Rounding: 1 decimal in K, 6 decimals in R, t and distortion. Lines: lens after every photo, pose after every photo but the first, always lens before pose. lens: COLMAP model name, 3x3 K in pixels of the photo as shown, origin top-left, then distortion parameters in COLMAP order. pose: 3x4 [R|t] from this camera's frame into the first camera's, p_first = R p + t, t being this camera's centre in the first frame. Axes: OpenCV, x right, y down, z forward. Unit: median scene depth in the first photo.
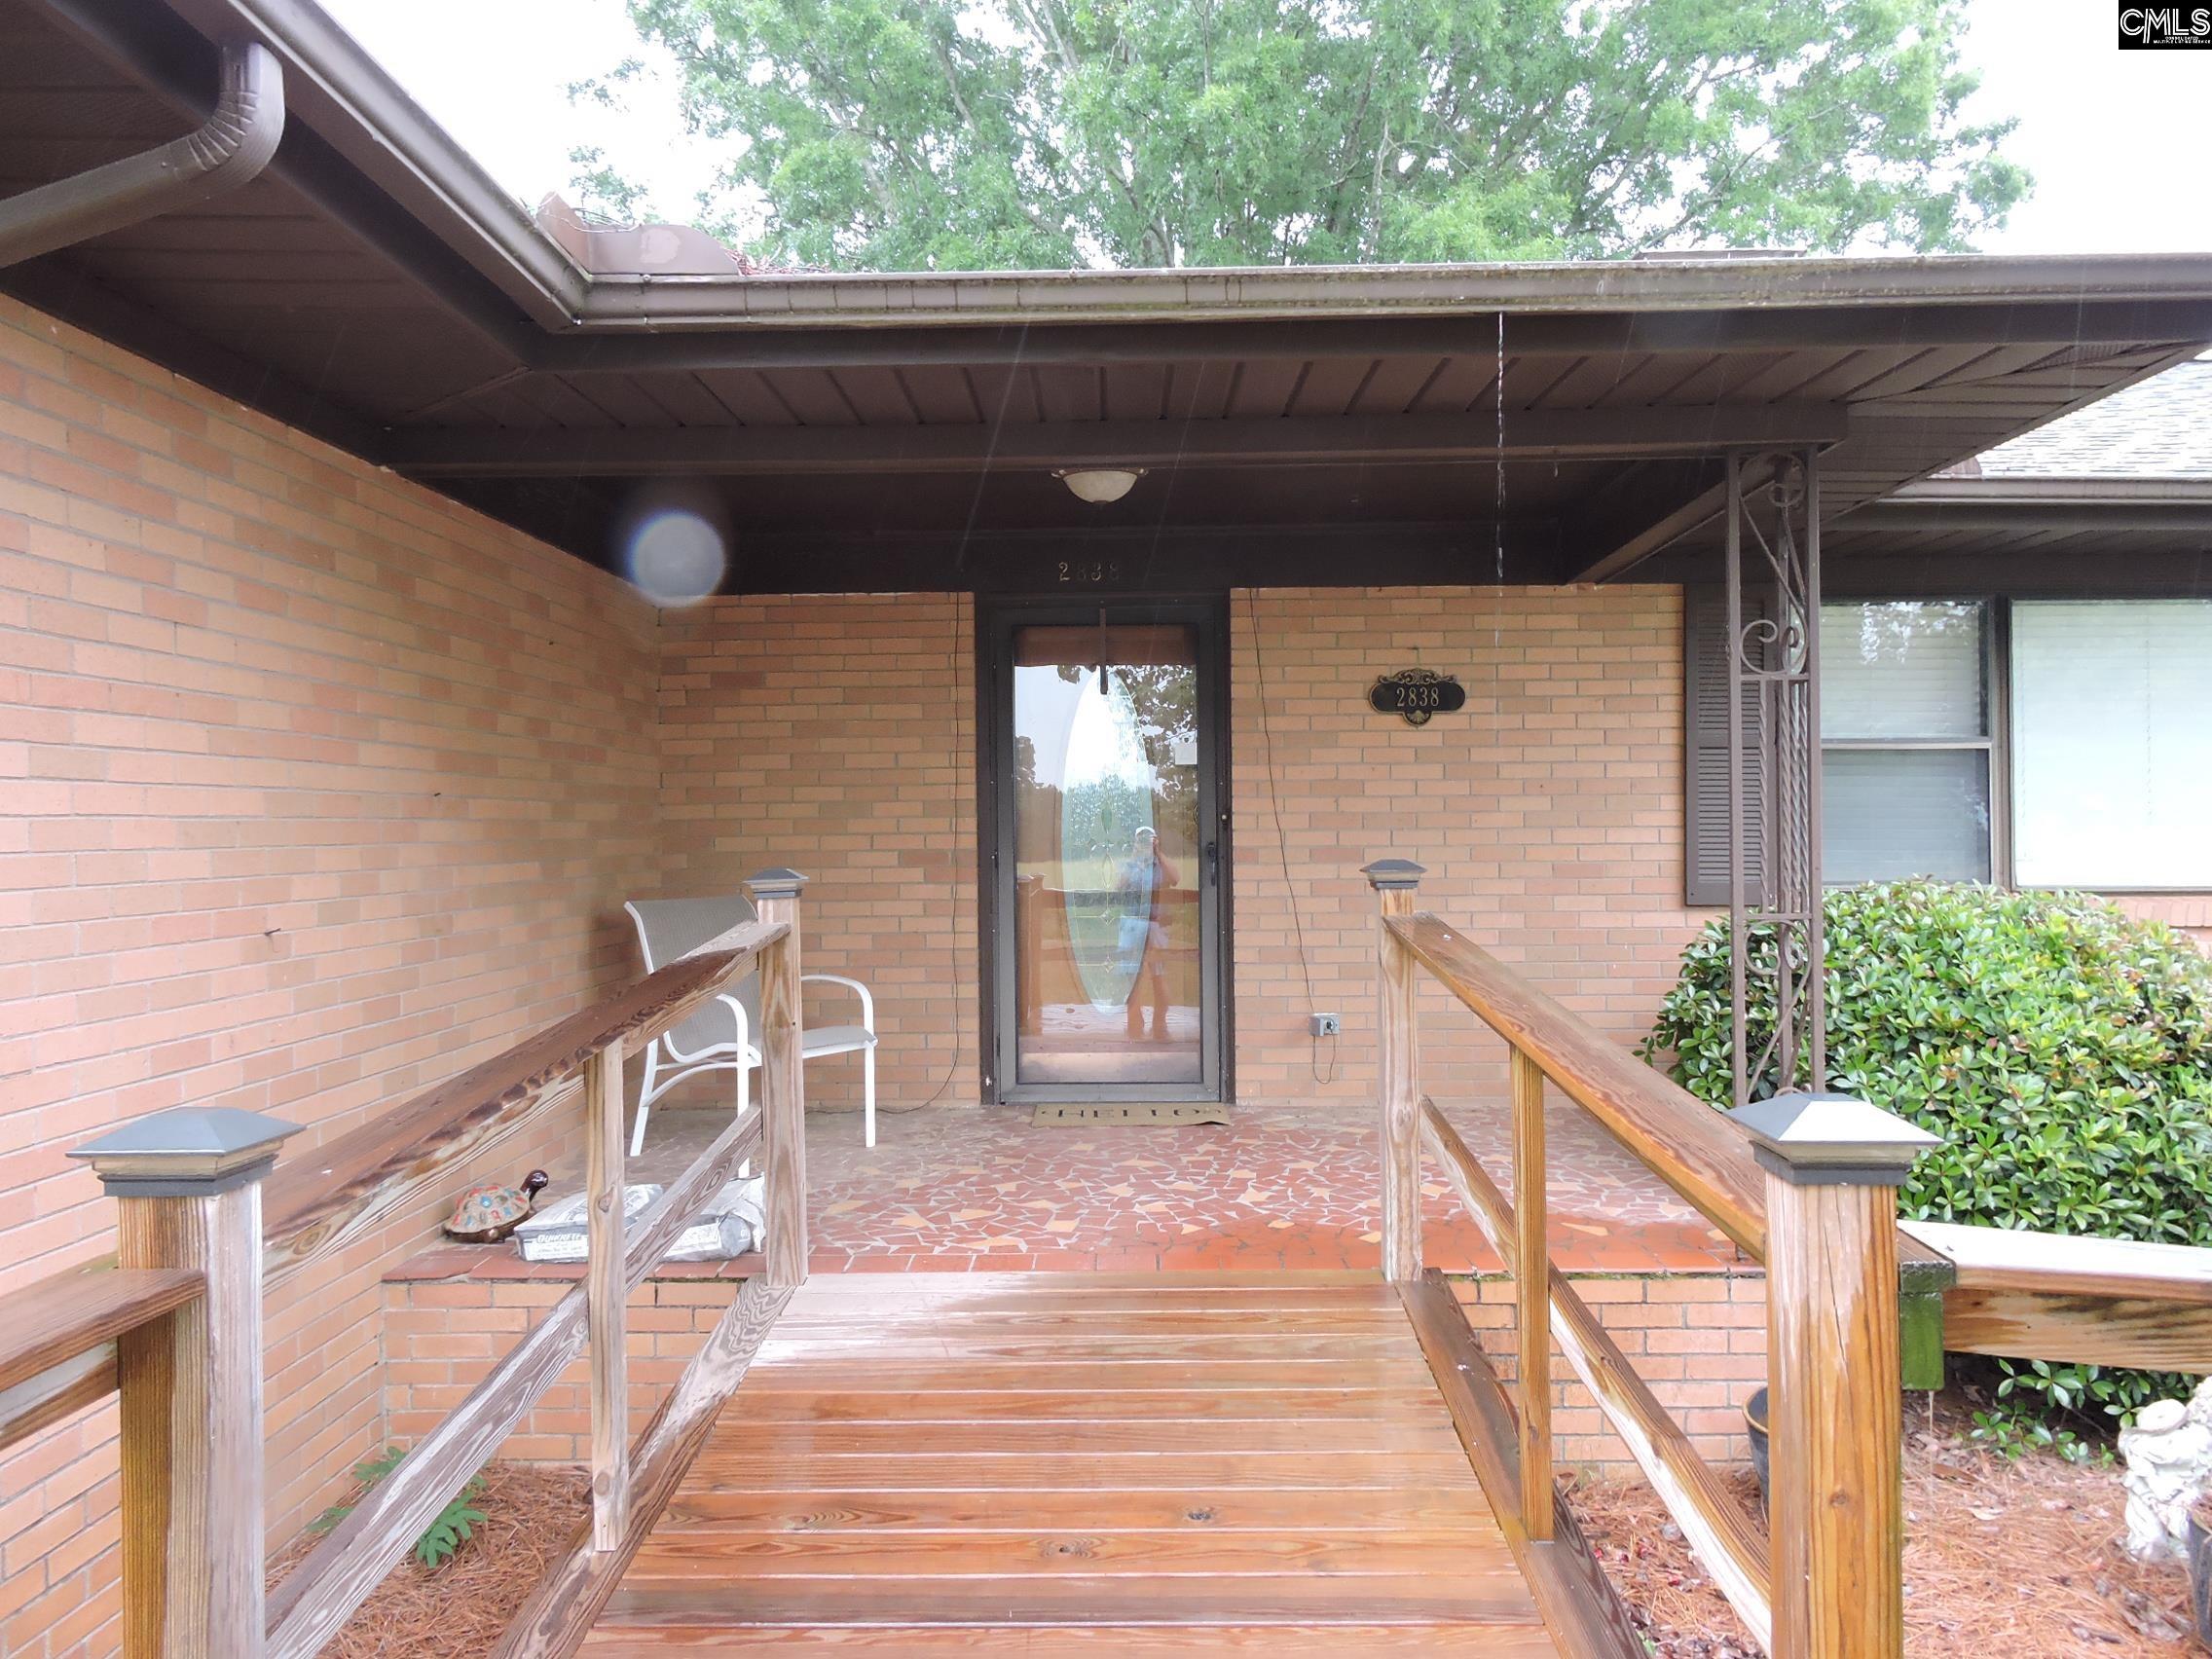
lens RADIAL K [[1565.8, 0, 1106.6], [0, 1565.8, 825.2], [0, 0, 1]] dist [-0.001849, 0.007679]
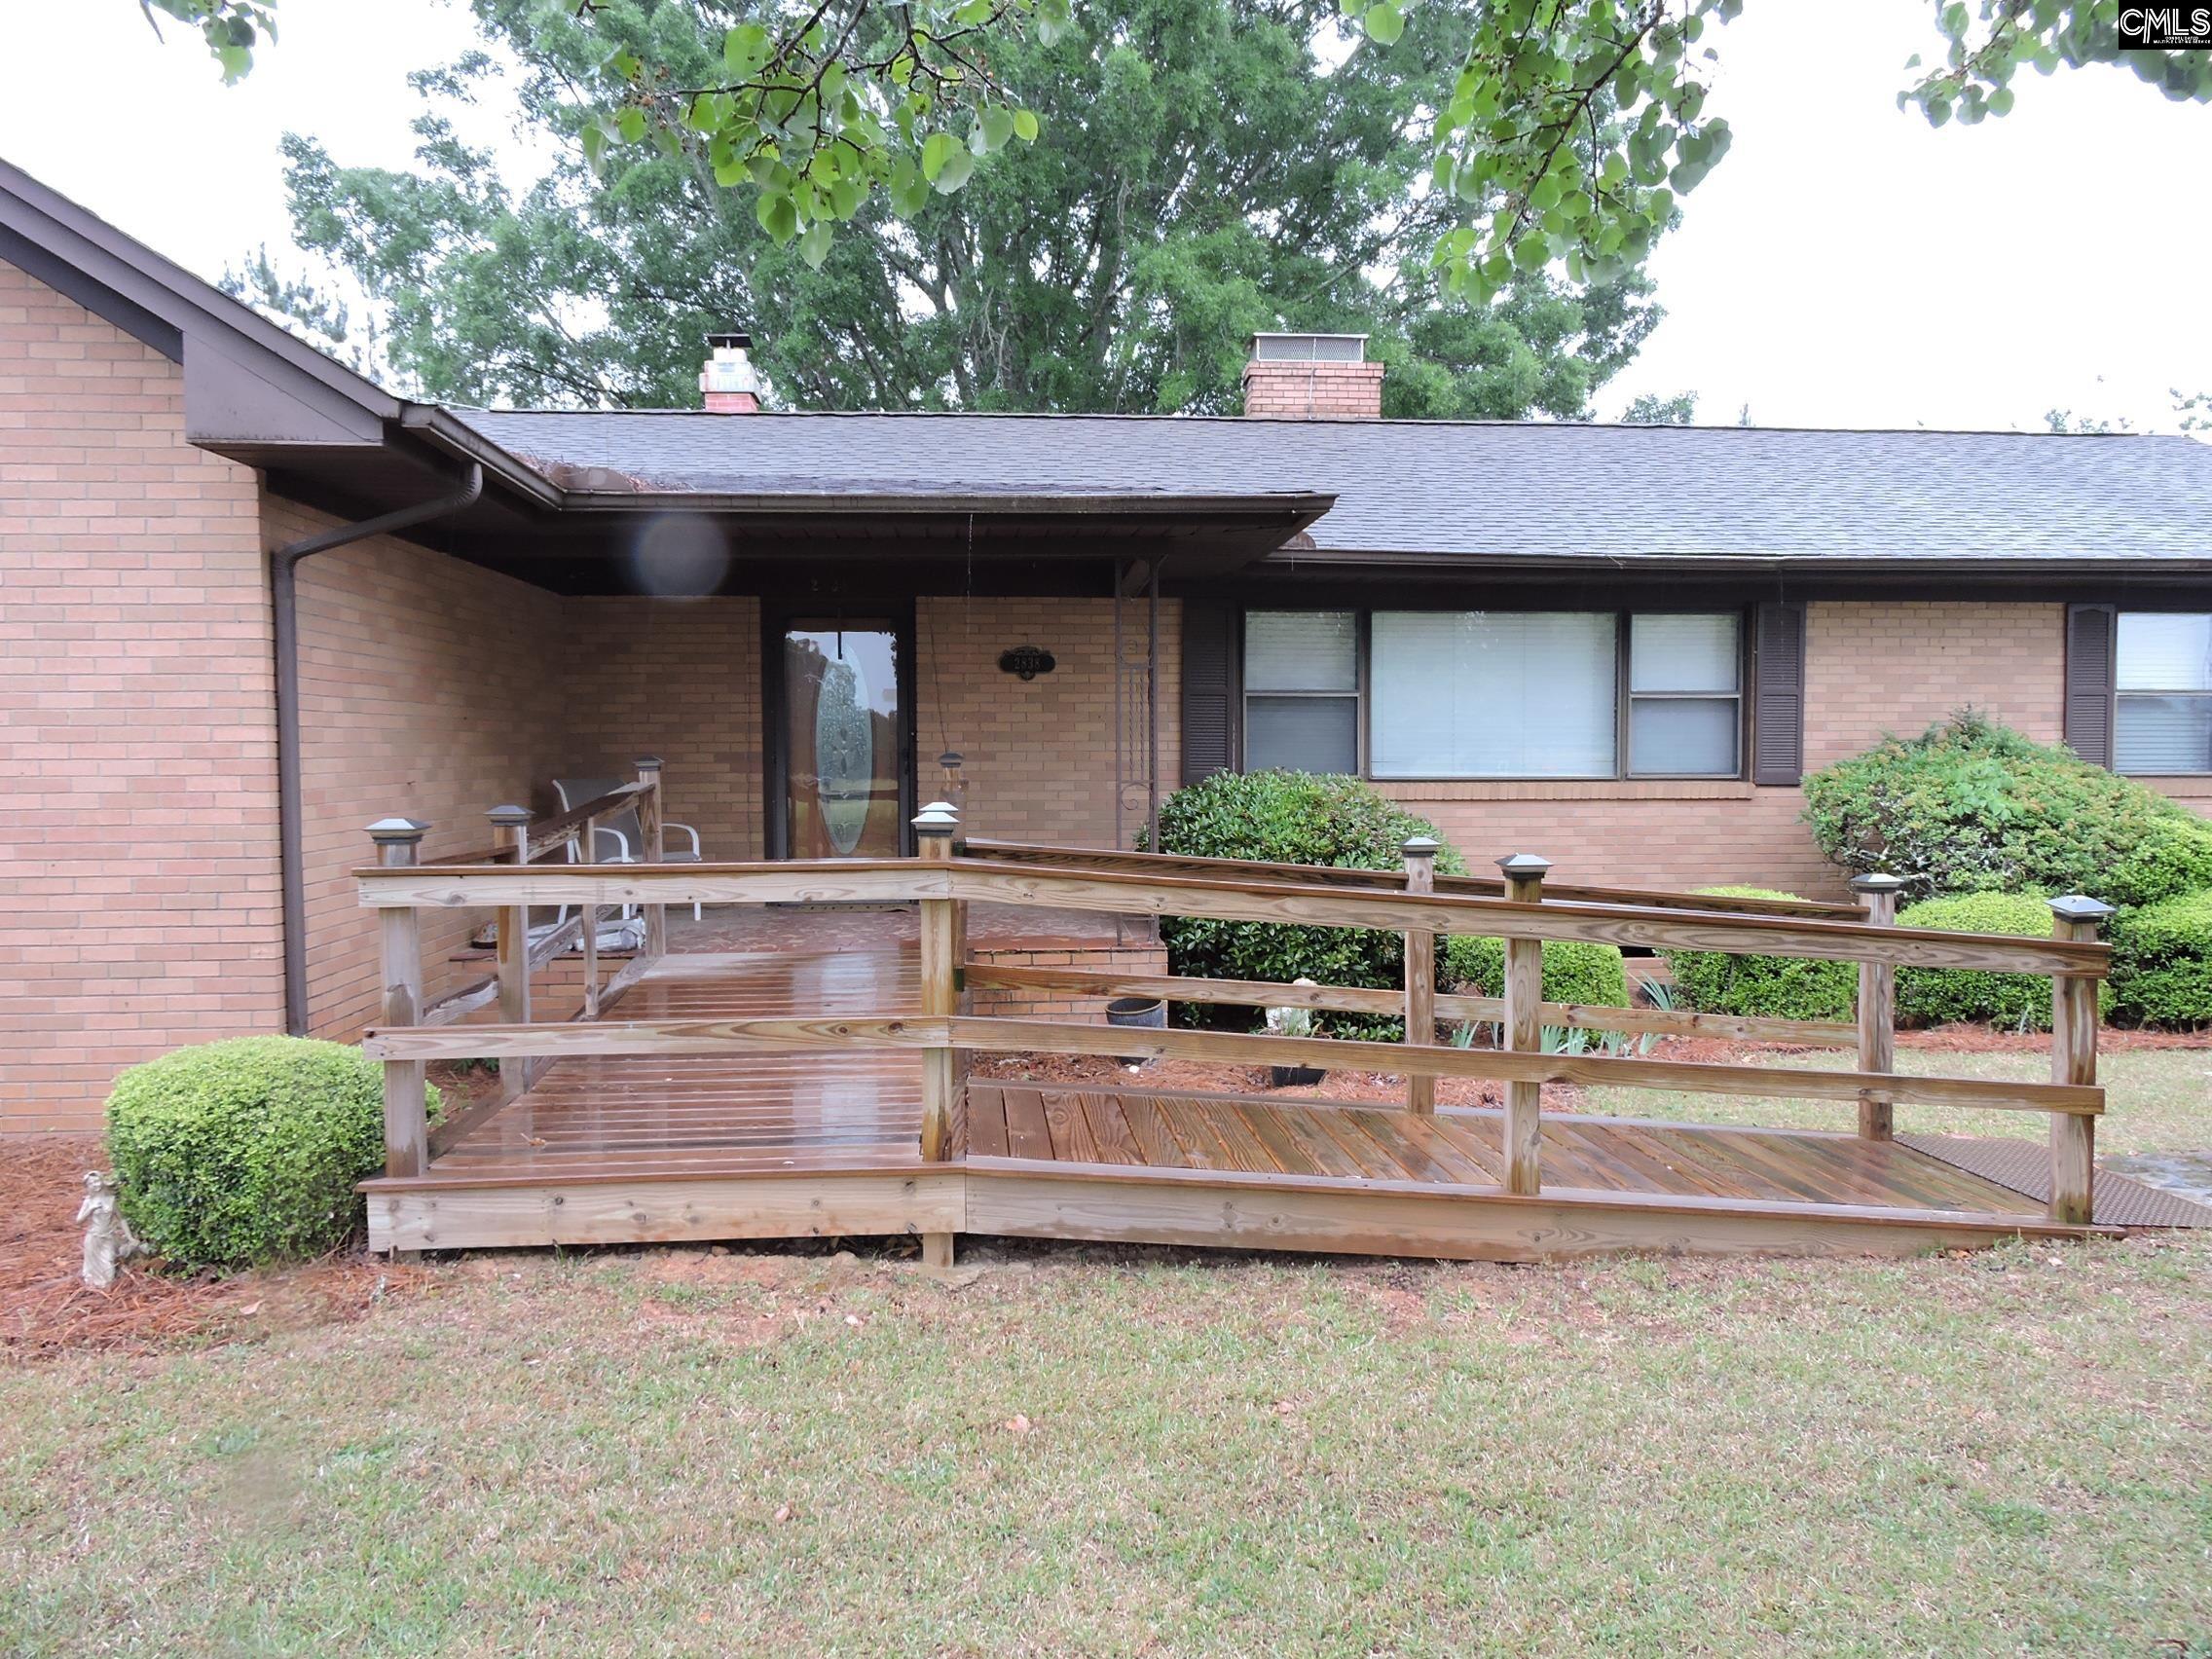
lens RADIAL K [[1565.8, 0, 1107.4], [0, 1565.8, 825.8], [0, 0, 1]] dist [-0.001849, 0.007679]
pose [[0.994742, 0.000311, 0.102414, 0.111653], [-0.005477, 0.998726, 0.050163, 0.008025], [-0.102268, -0.050460, 0.993476, -0.694462]]
